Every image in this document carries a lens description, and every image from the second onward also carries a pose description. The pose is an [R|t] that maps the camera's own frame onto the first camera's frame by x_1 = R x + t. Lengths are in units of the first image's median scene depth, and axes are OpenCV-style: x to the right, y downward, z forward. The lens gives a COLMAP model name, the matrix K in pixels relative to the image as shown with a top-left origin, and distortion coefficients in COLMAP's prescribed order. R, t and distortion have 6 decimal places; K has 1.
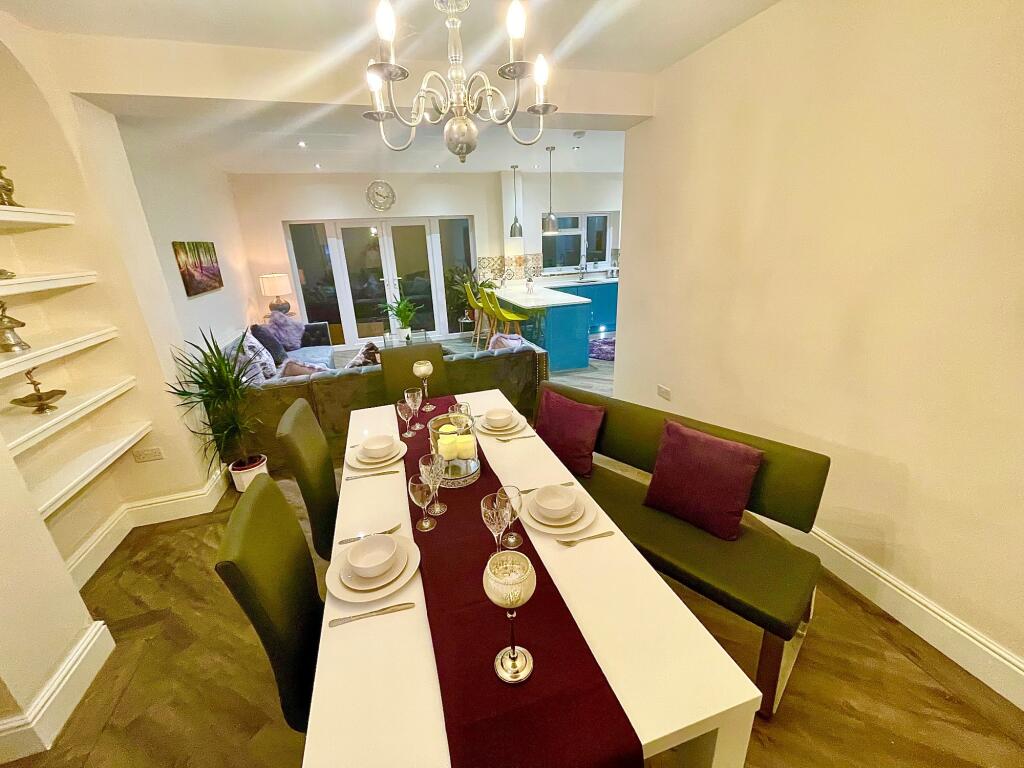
lens RADIAL K [[416.0, 0, 506.8], [0, 416.0, 382.2], [0, 0, 1]] dist [-0.000028, 0.000082]
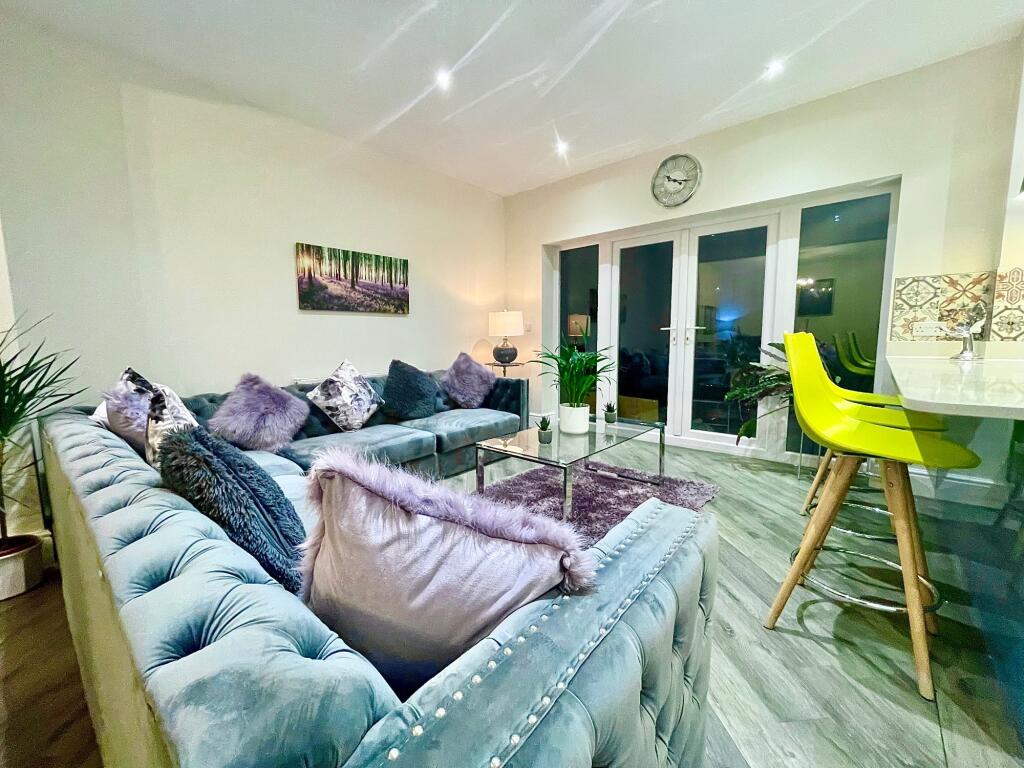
lens RADIAL K [[416.0, 0, 506.8], [0, 416.0, 382.2], [0, 0, 1]] dist [-0.000028, 0.000082]
pose [[0.519365, 0.127070, -0.845052, 0.088918], [-0.291160, 0.956027, -0.035188, -0.097903], [0.803422, 0.264321, 0.533524, 0.572604]]
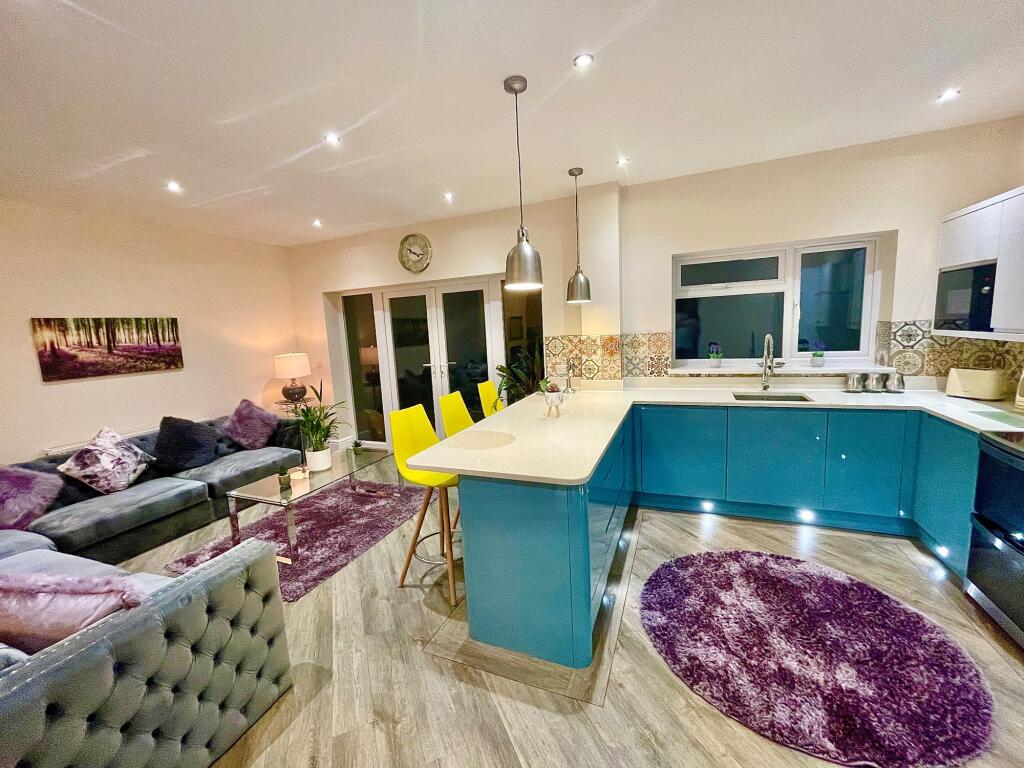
lens RADIAL K [[410.2, 0, 503.4], [0, 410.2, 386.9], [0, 0, 1]] dist [-0.000471, 0.003087]
pose [[0.764591, 0.095495, -0.637402, 0.285025], [-0.191331, 0.978011, -0.082985, -0.186700], [0.615461, 0.185405, 0.766050, 0.576848]]
